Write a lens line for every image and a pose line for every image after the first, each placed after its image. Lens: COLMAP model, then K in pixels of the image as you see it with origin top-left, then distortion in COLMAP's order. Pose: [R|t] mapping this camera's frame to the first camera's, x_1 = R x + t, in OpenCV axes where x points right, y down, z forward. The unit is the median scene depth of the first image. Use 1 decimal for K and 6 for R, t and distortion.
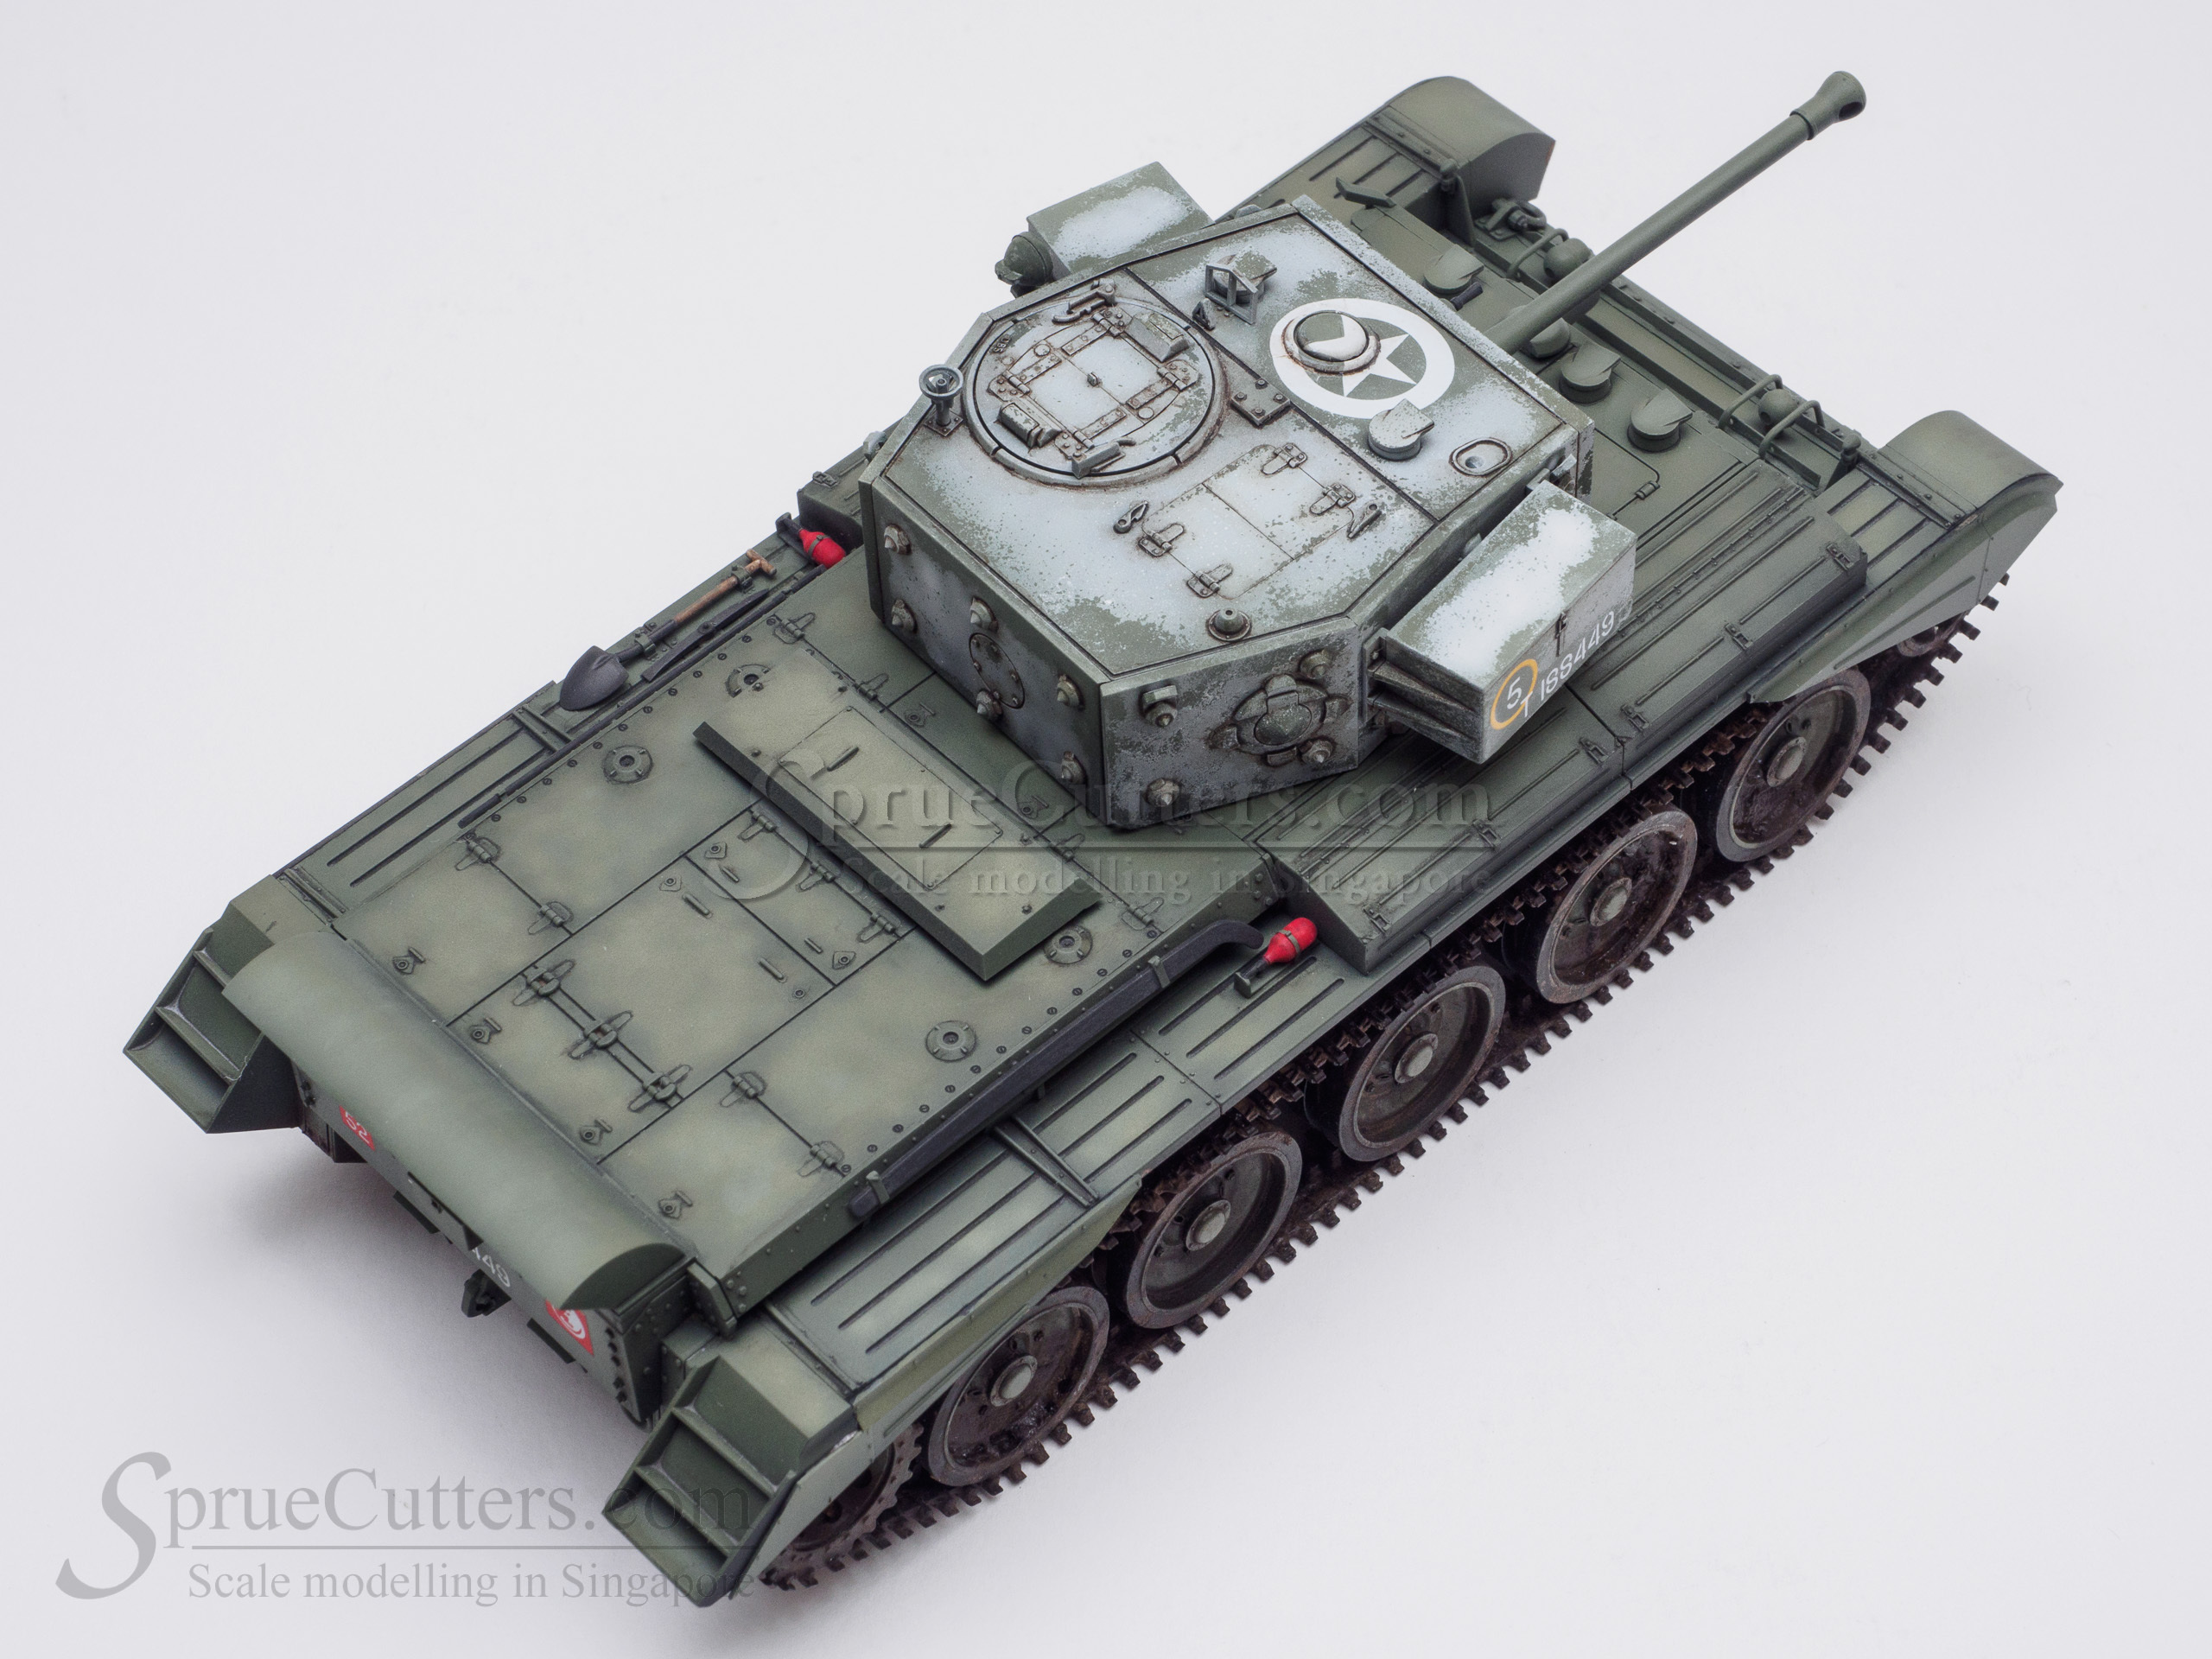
lens RADIAL K [[5217.3, 0, 1062.3], [0, 5217.3, 893.1], [0, 0, 1]] dist [0.008308, 0.042988]
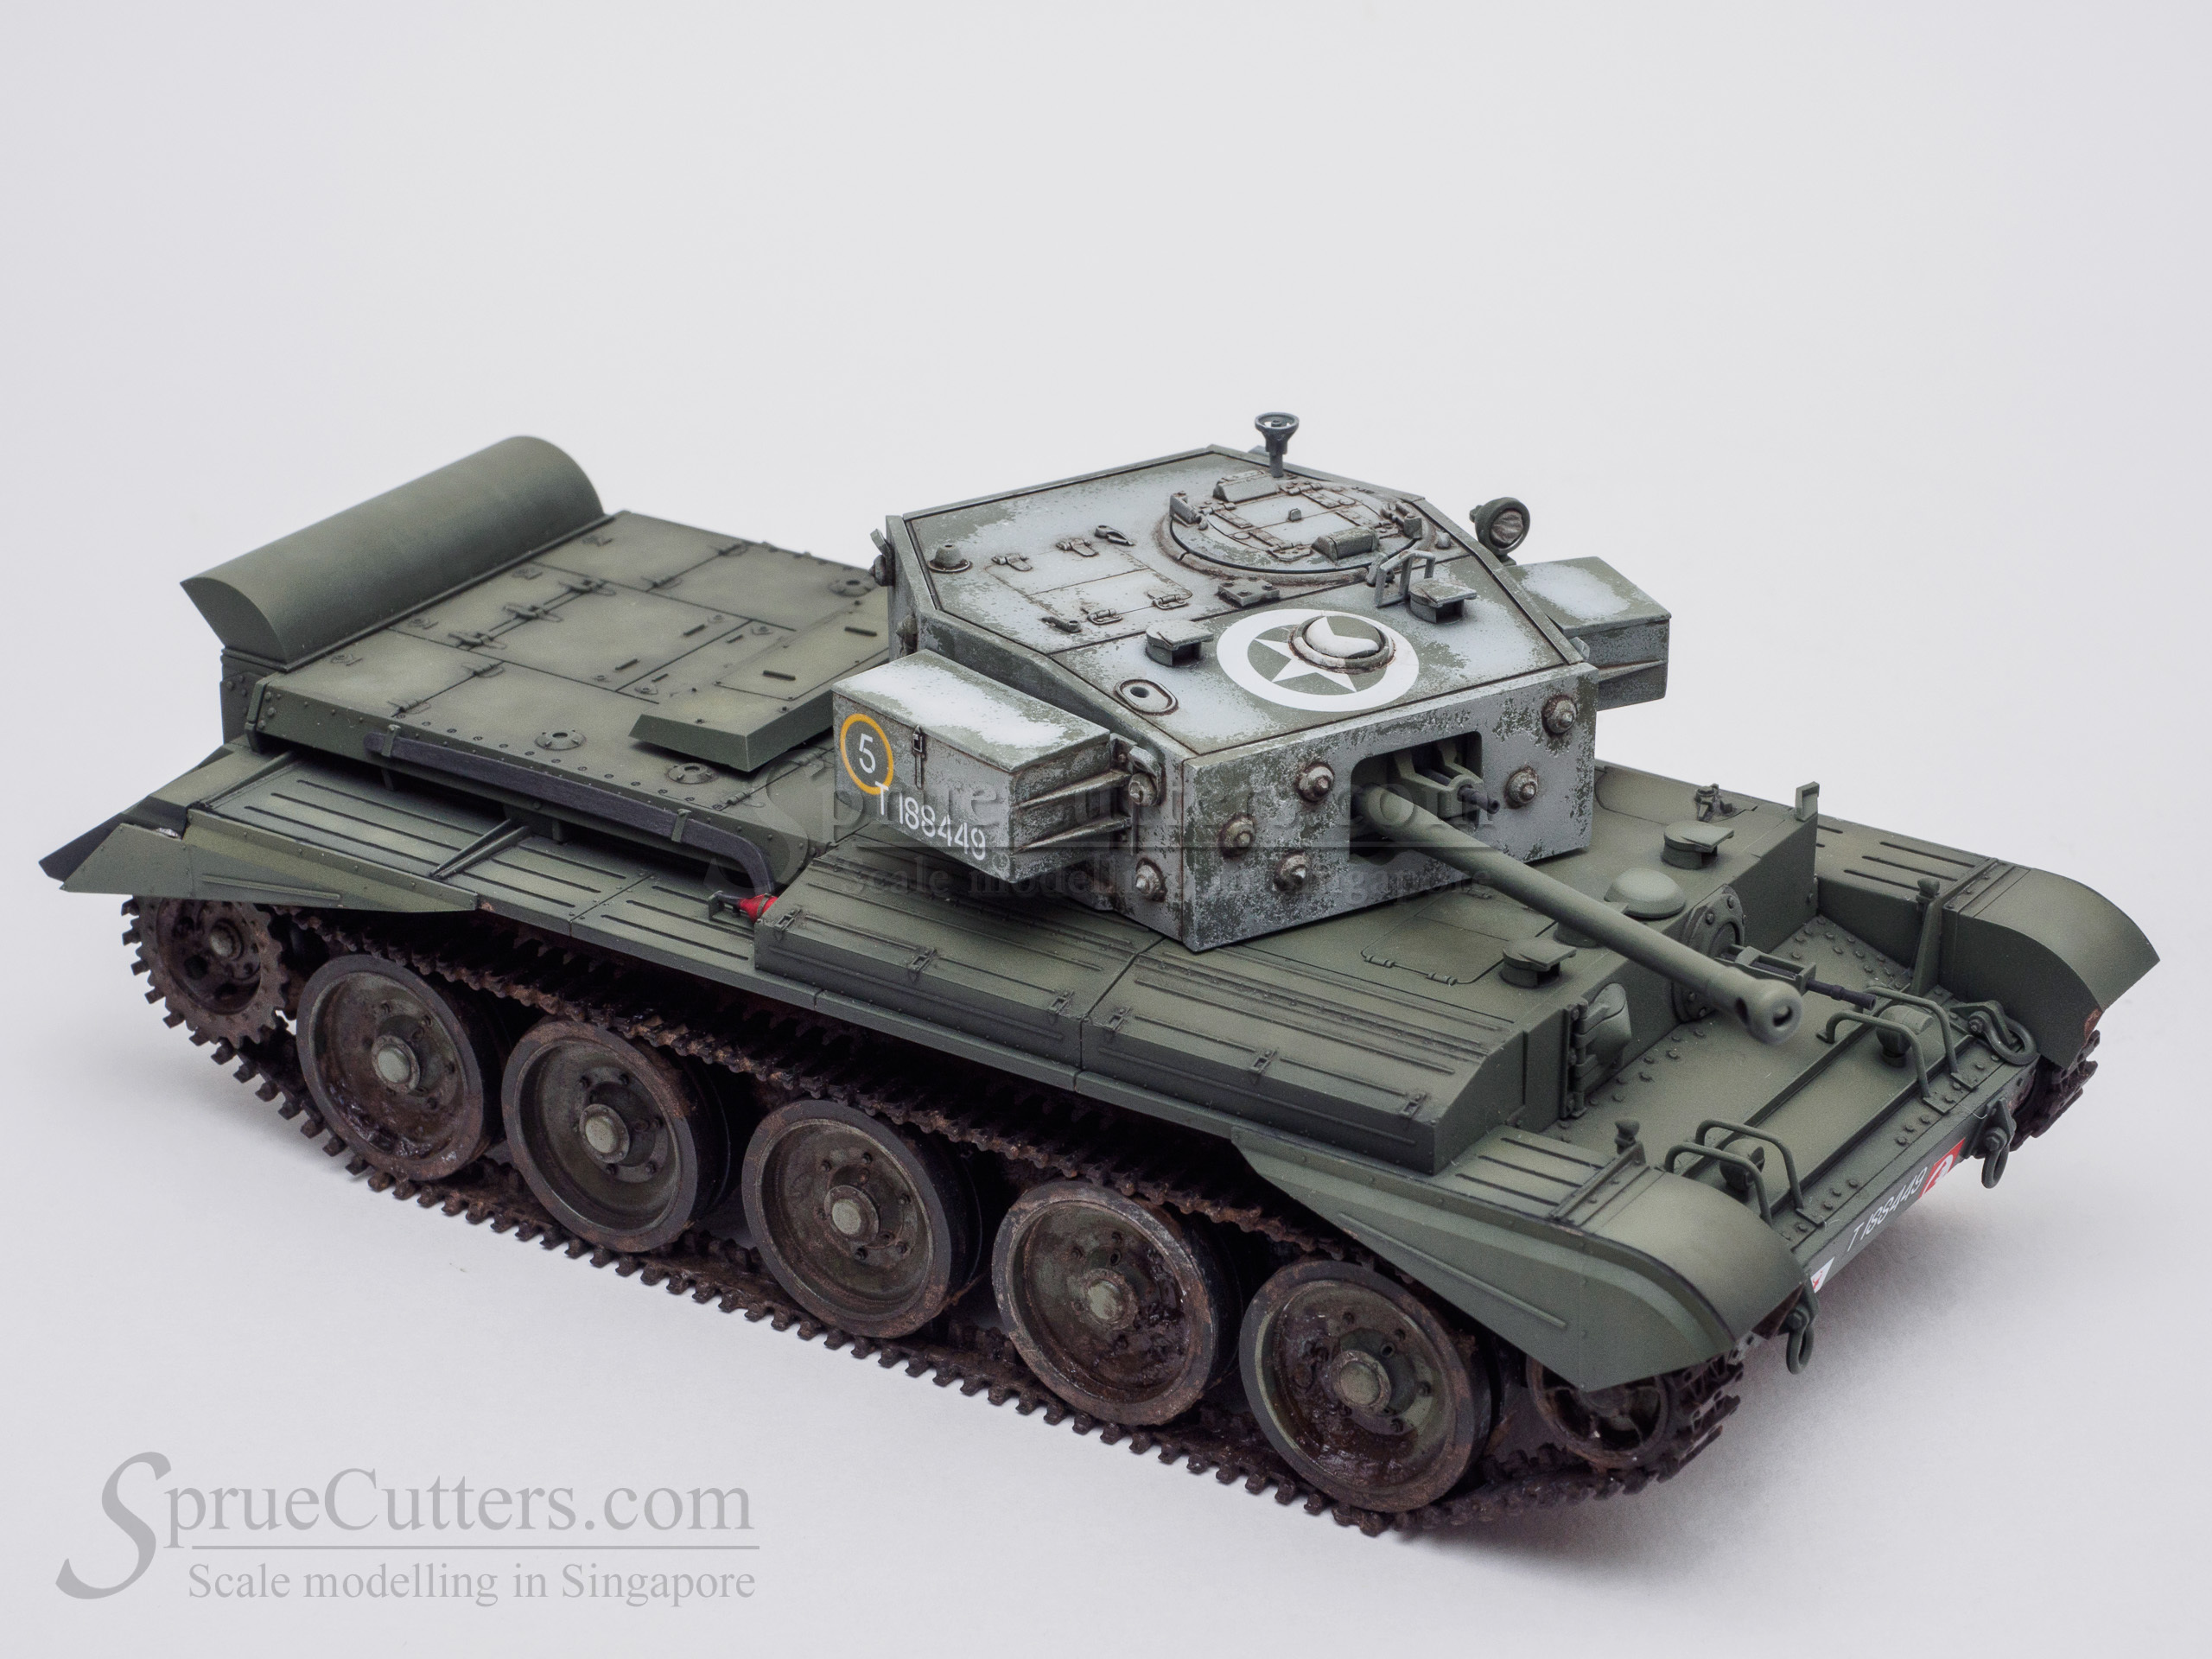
lens RADIAL K [[5204.7, 0, 1106.0], [0, 5204.7, 829.5], [0, 0, 1]] dist [0.008652, 0.360174]
pose [[0.235755, 0.445298, -0.863788, 0.872466], [-0.768746, 0.629211, 0.114554, -0.156033], [0.594516, 0.637027, 0.490661, 0.557859]]
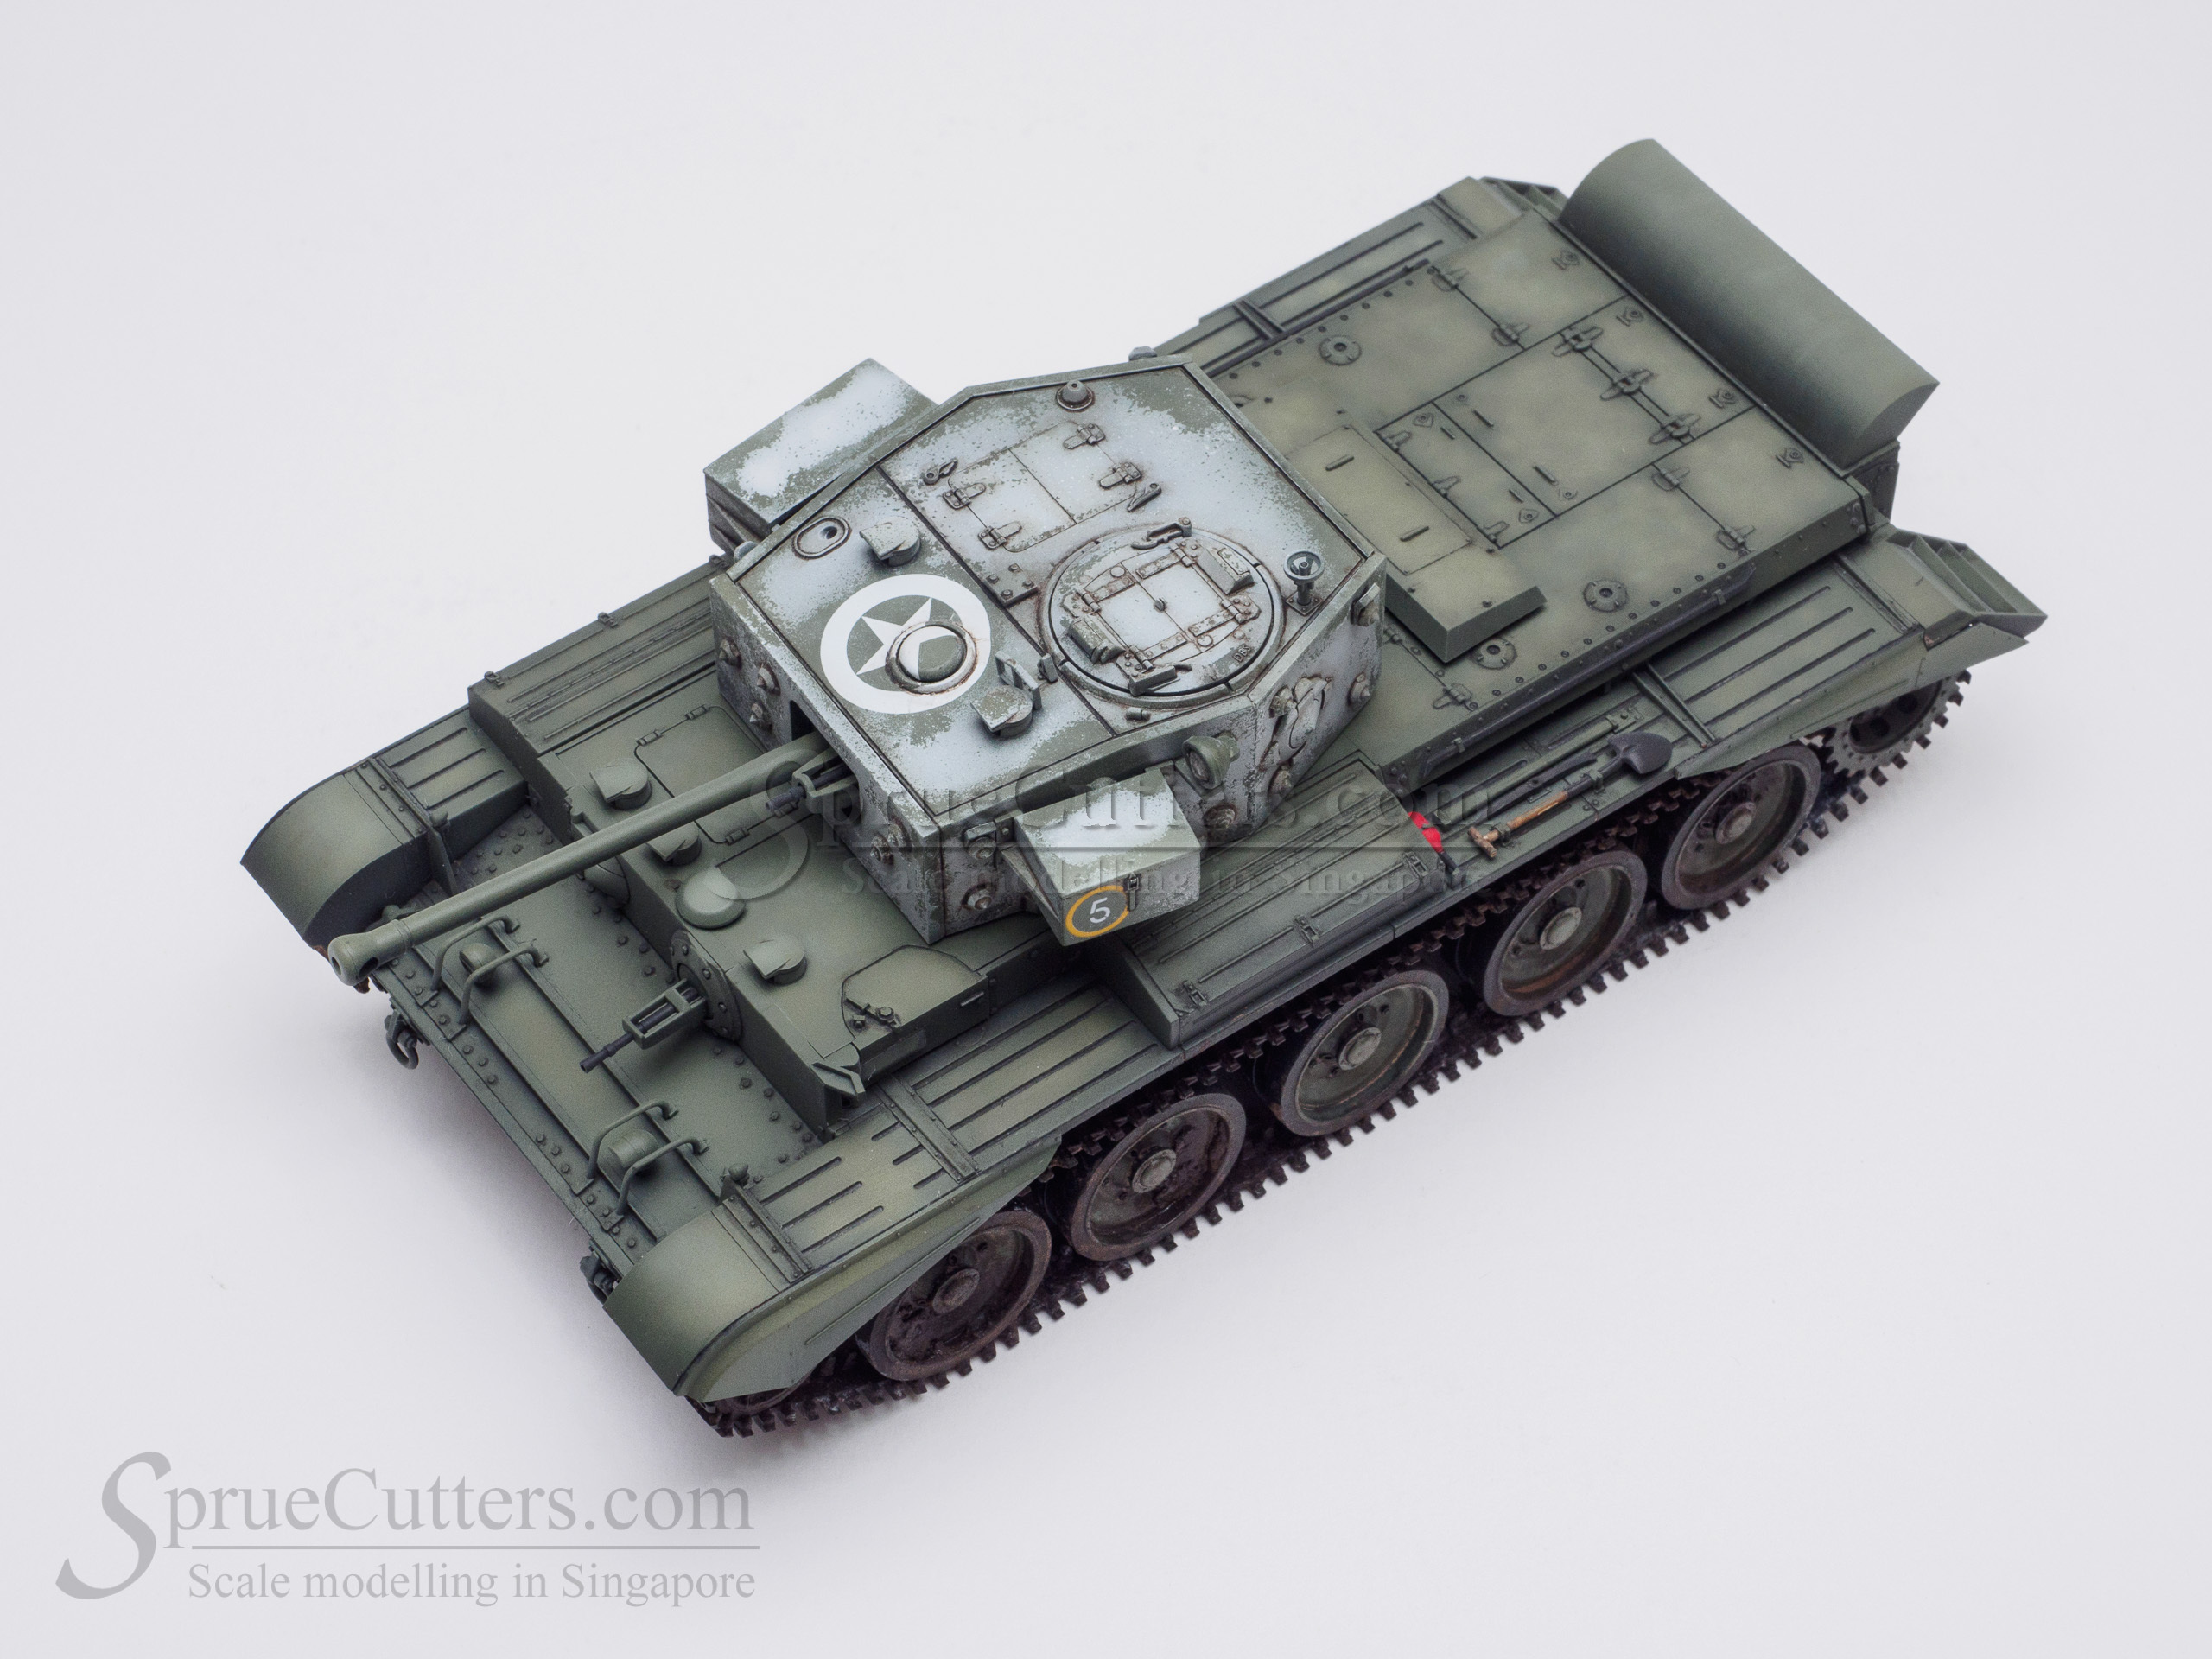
lens RADIAL K [[5204.7, 0, 1106.0], [0, 5204.7, 829.5], [0, 0, 1]] dist [0.008652, 0.360174]
pose [[-0.992909, -0.052070, 0.106867, -0.100918], [0.115194, -0.199376, 0.973129, -1.166582], [-0.029365, 0.978539, 0.203961, 0.839086]]
